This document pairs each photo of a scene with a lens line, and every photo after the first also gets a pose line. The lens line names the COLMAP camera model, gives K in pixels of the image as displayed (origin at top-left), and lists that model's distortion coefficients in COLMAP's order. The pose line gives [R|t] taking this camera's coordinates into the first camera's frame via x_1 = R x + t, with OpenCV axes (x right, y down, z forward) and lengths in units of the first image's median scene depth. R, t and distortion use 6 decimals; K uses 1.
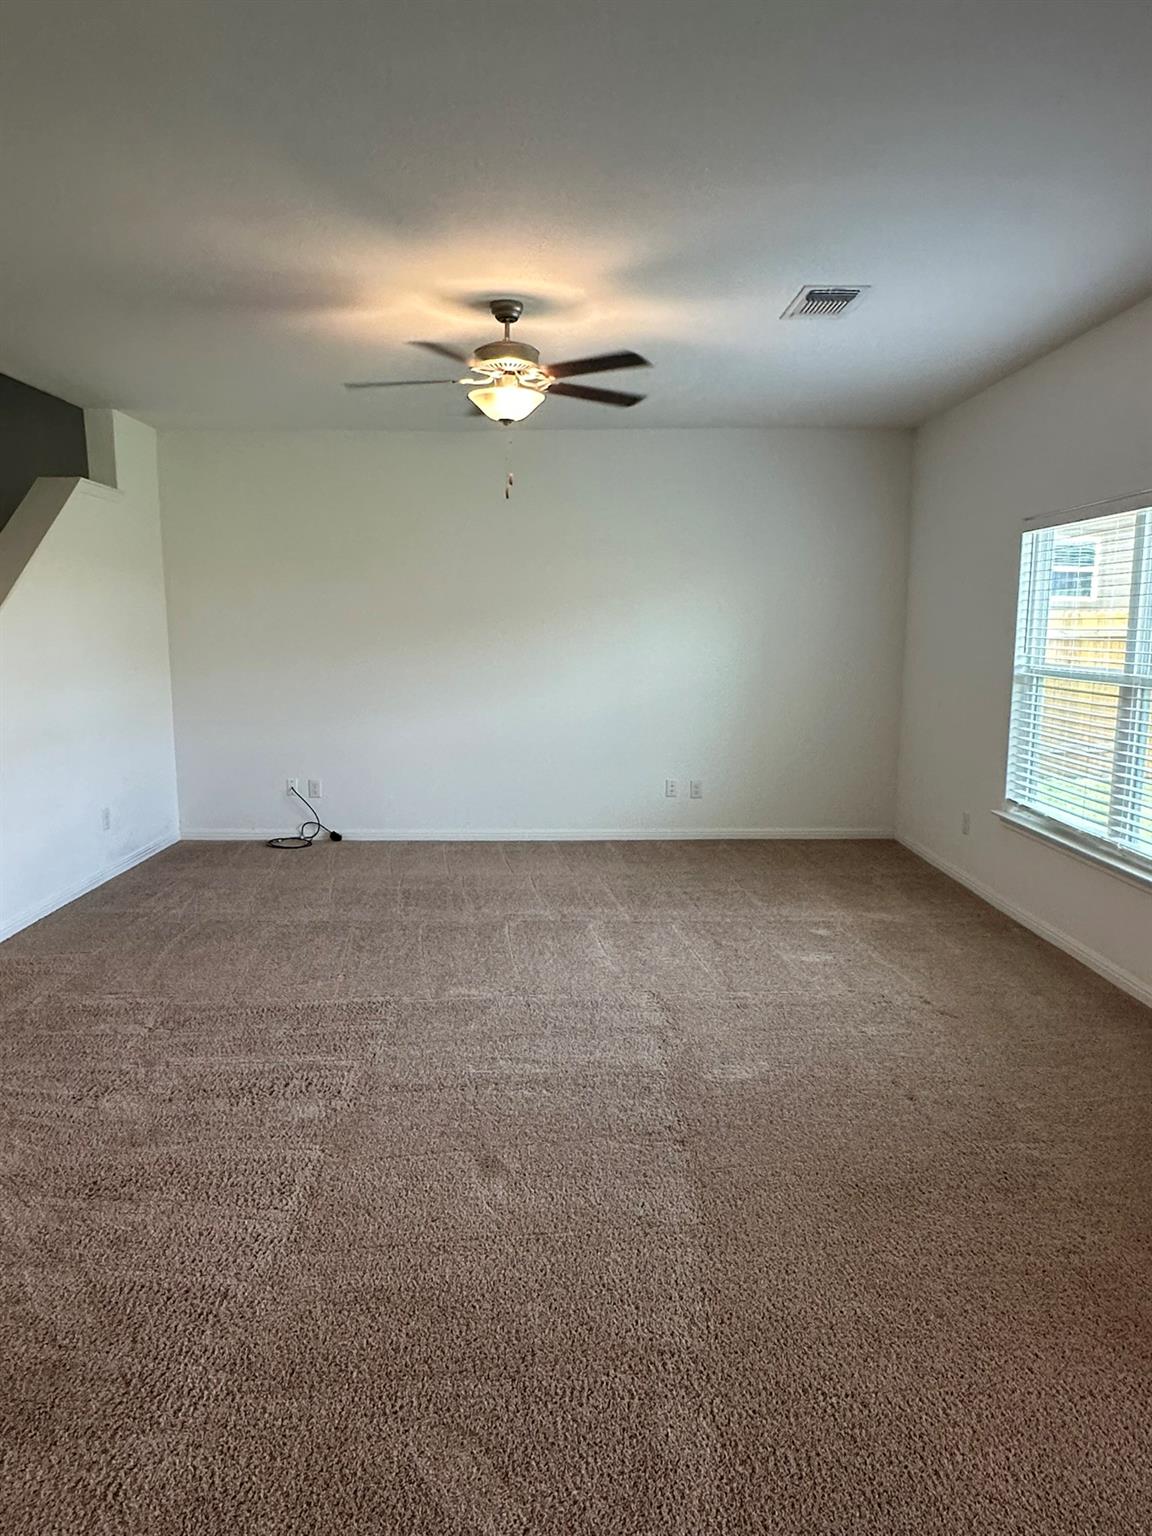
lens RADIAL K [[978.4, 0, 576.0], [0, 978.4, 768.0], [0, 0, 1]] dist [-0.002859, -0.003976]
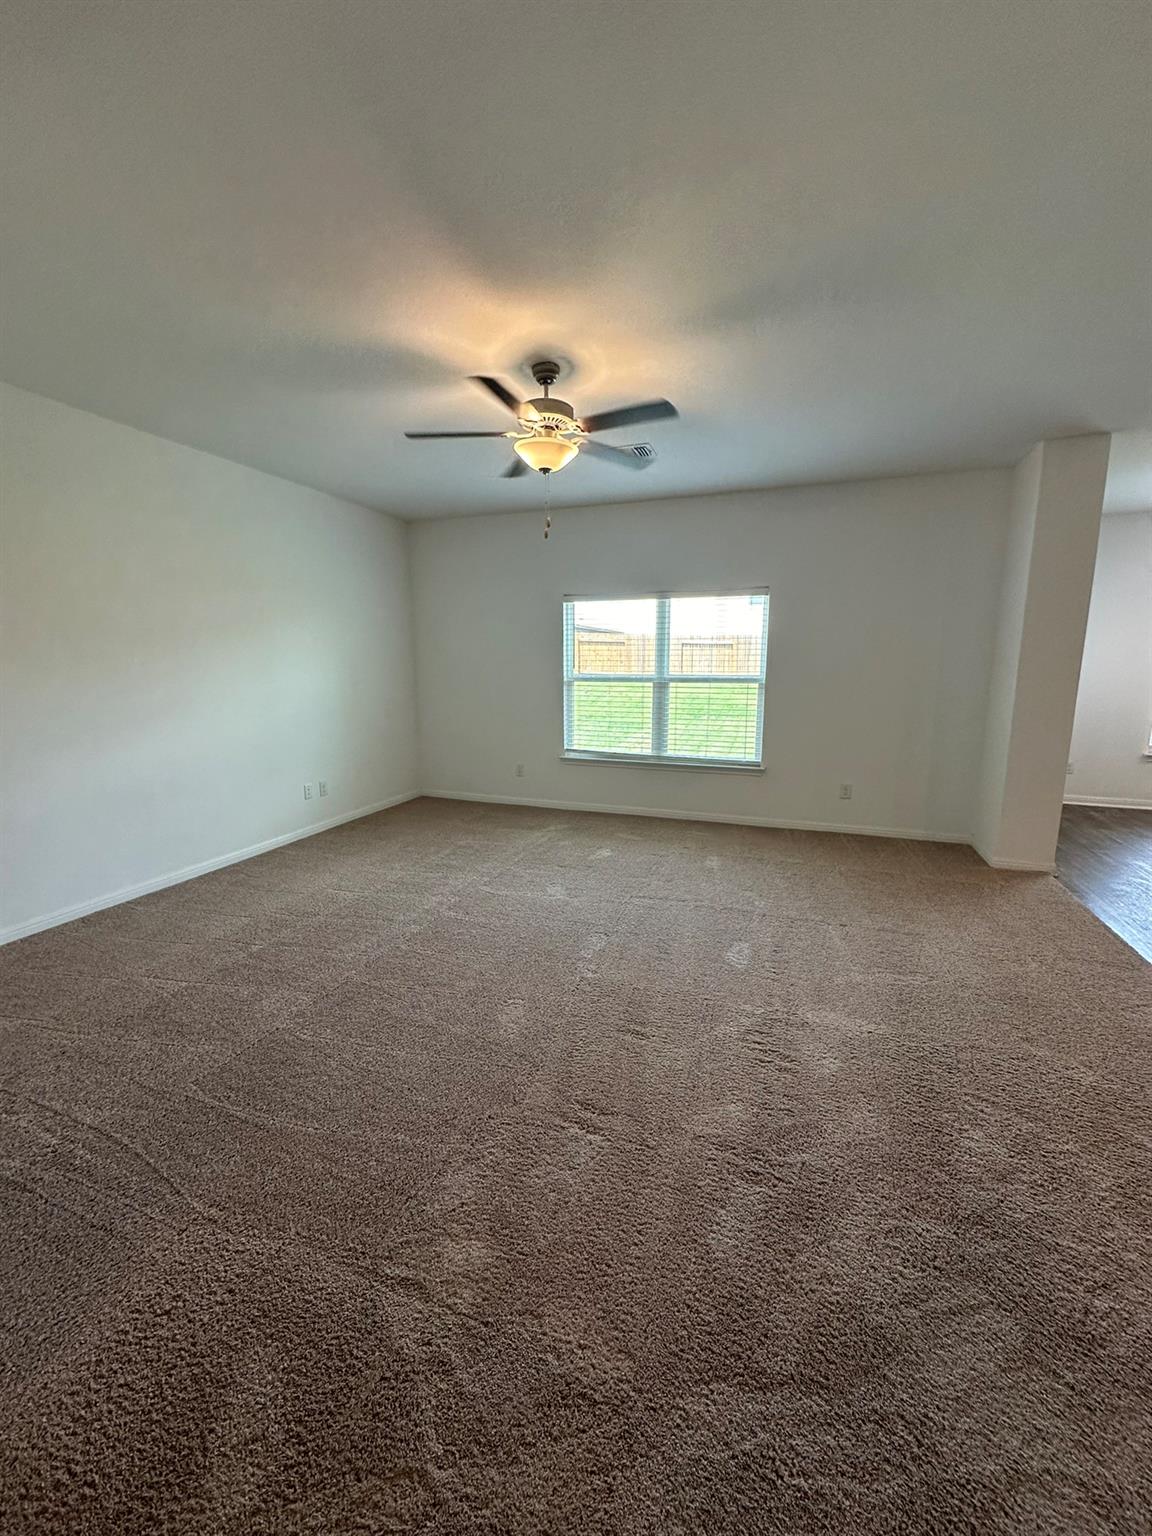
lens RADIAL K [[608.8, 0, 574.0], [0, 608.8, 762.1], [0, 0, 1]] dist [-0.000432, -0.000012]
pose [[0.361077, -0.153388, 0.919834, -0.617184], [0.137209, 0.984383, 0.110291, -0.069120], [-0.922386, 0.086386, 0.376485, 0.573996]]
